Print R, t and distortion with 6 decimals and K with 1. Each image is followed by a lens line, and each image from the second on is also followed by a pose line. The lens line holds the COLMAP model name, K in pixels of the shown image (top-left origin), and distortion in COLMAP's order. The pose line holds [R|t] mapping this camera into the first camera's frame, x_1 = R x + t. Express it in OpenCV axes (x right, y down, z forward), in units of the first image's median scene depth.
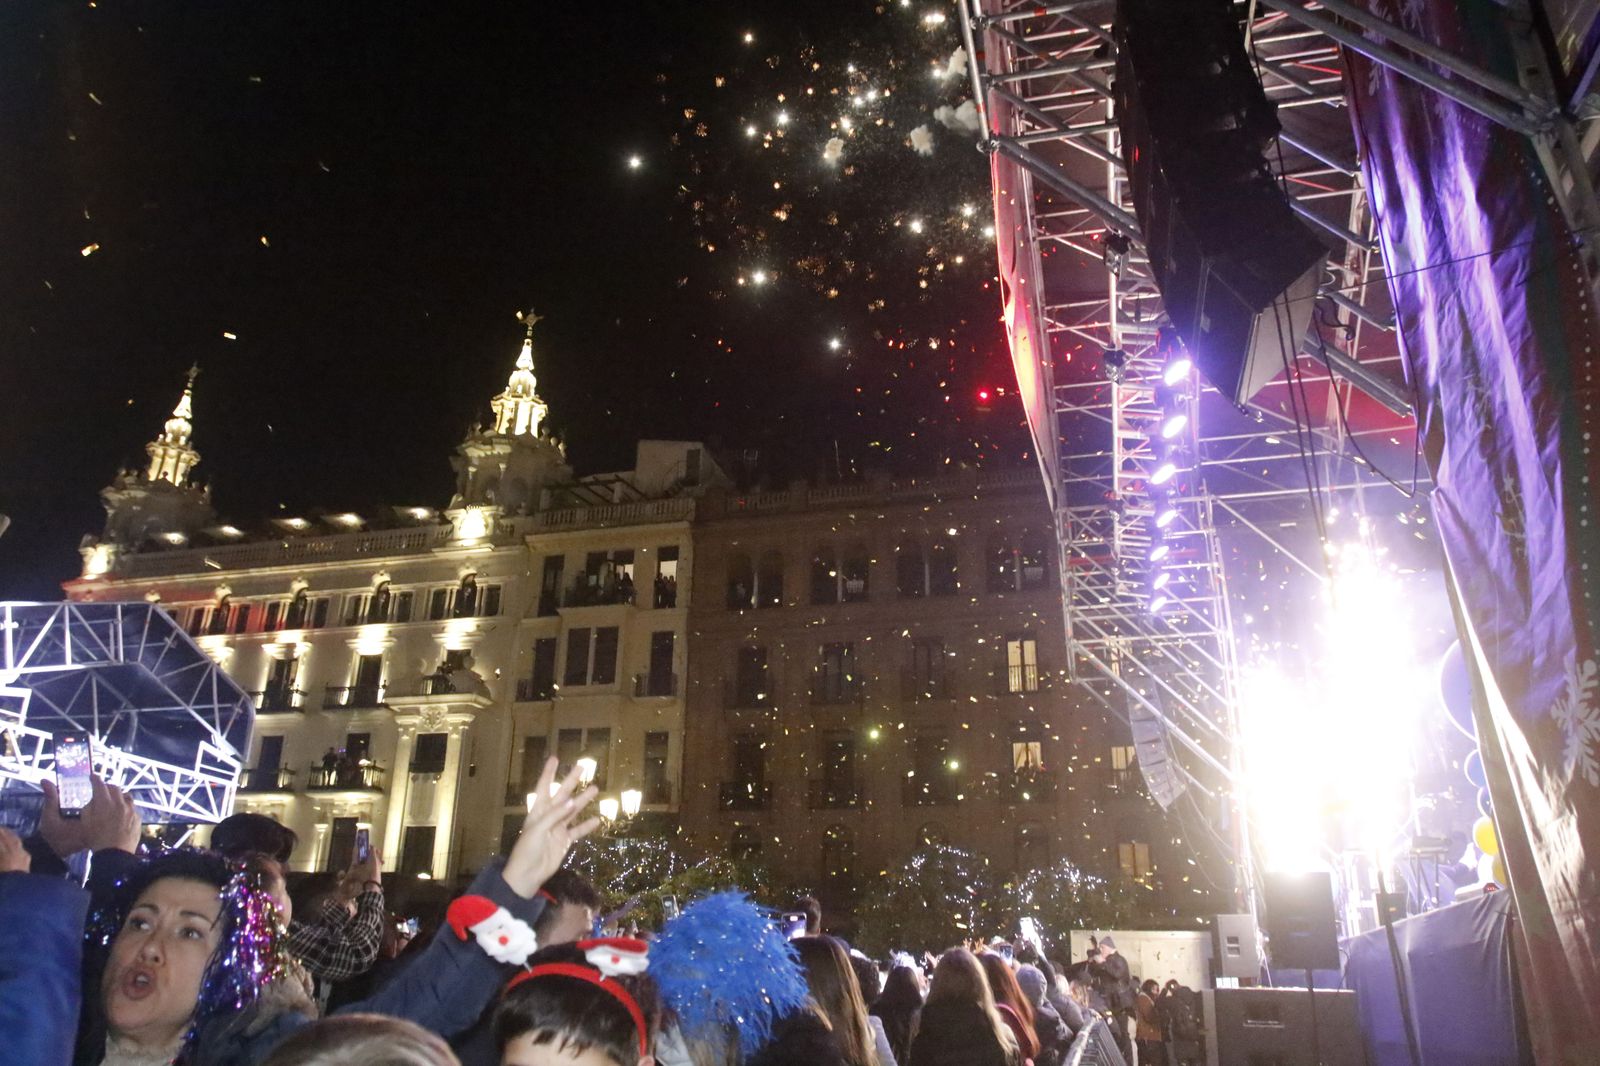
lens RADIAL K [[1176.0, 0, 791.6], [0, 1176.0, 542.3], [0, 0, 1]] dist [-0.083531, 0.038059]
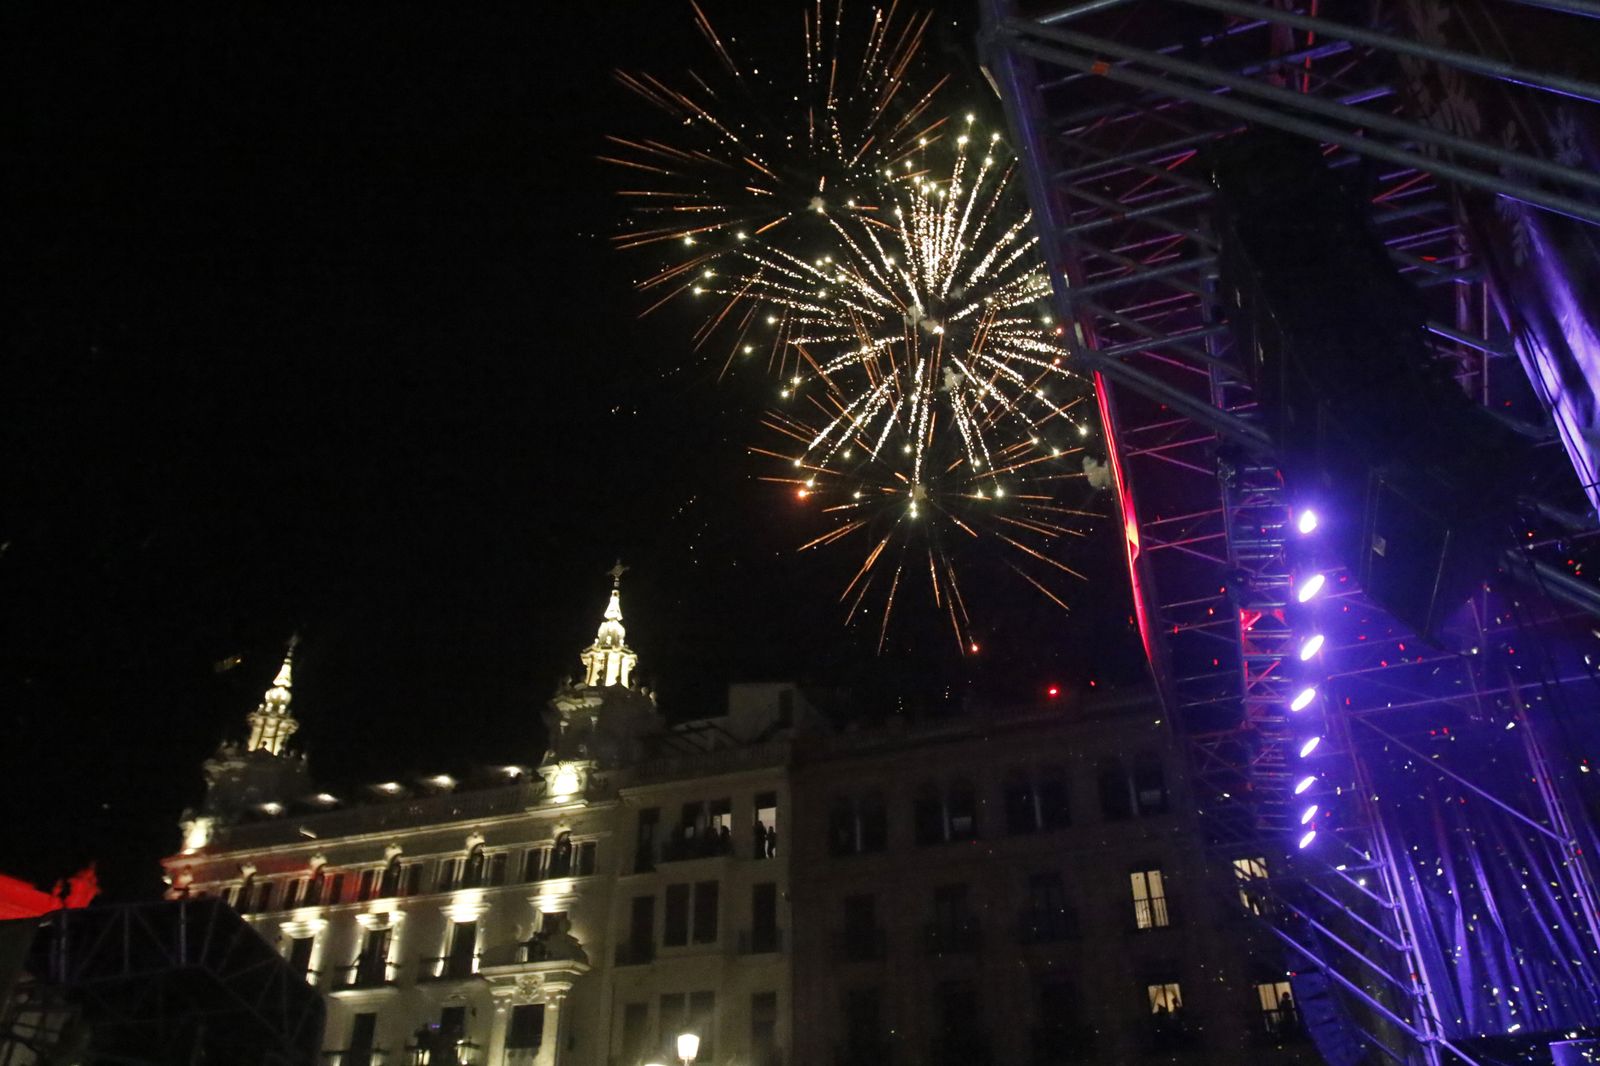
lens RADIAL K [[1176.0, 0, 787.1], [0, 1176.0, 540.0], [0, 0, 1]] dist [-0.083531, 0.038059]
pose [[0.994518, -0.073425, -0.074449, 0.000024], [0.057208, 0.978045, -0.200386, -0.005491], [0.087528, 0.195029, 0.976884, 0.017991]]
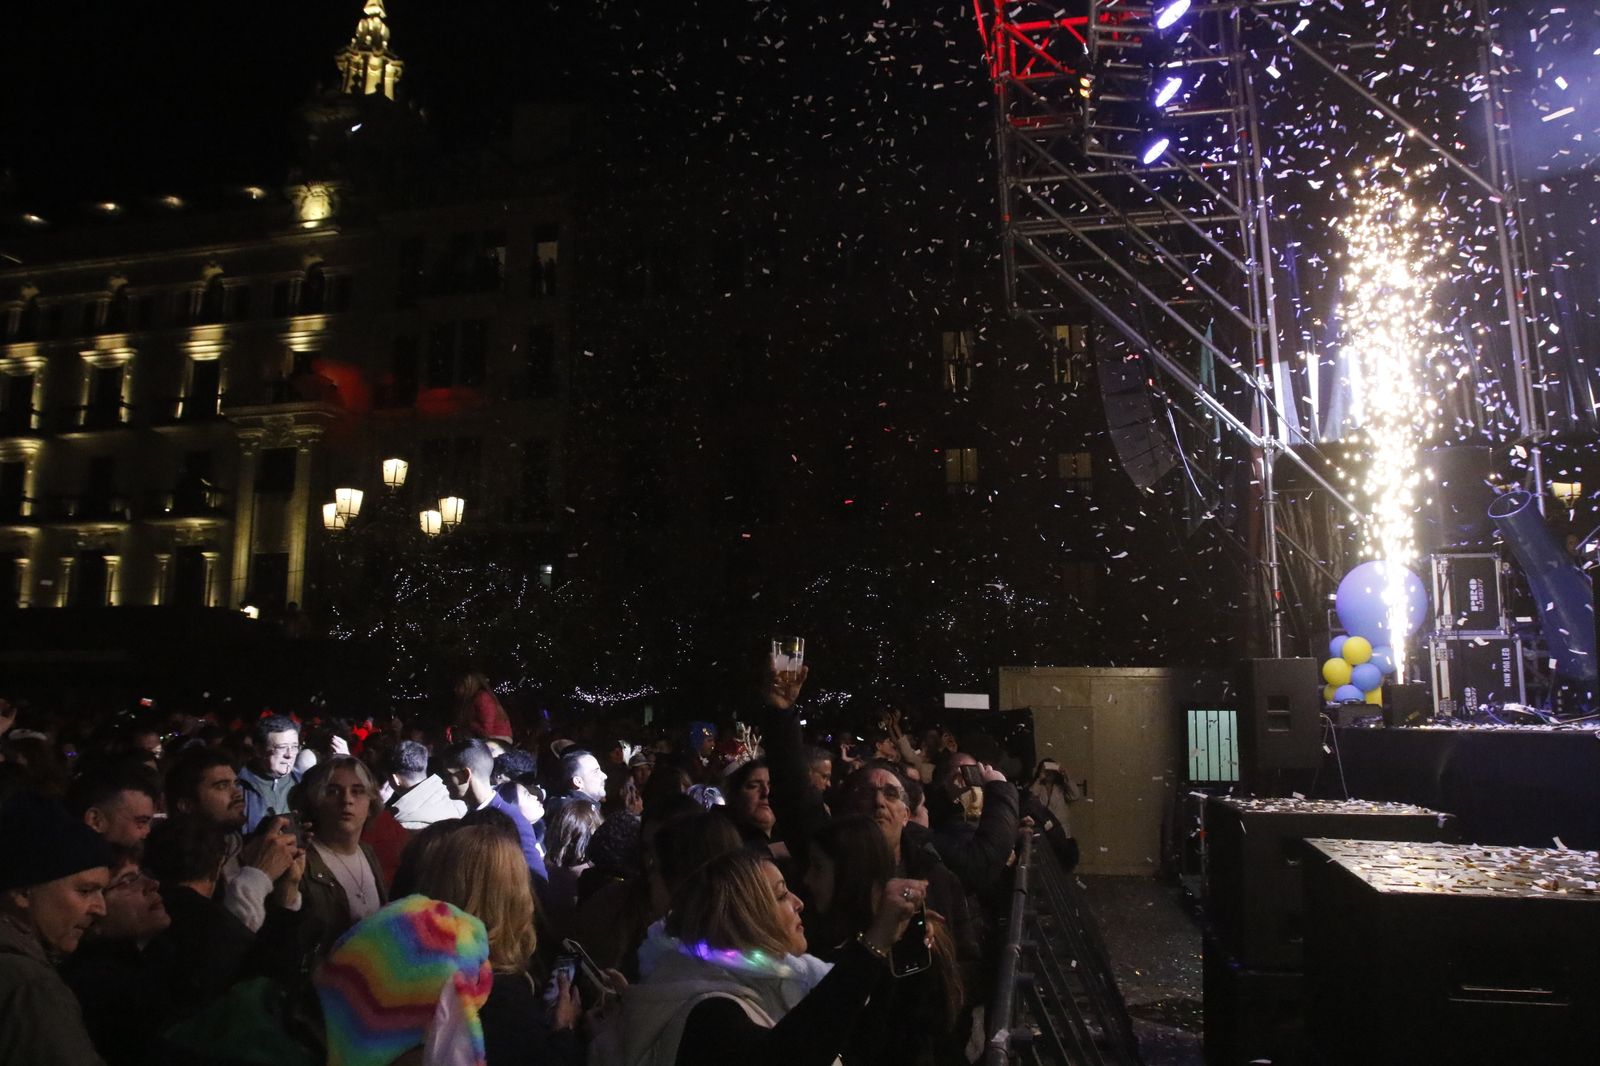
lens RADIAL K [[1176.0, 0, 797.0], [0, 1176.0, 542.8], [0, 0, 1]] dist [-0.083531, 0.038059]
pose [[0.998758, -0.011751, 0.048413, 0.030924], [0.000485, 0.974030, 0.226417, 0.035529], [-0.049817, -0.226112, 0.972827, 0.120516]]
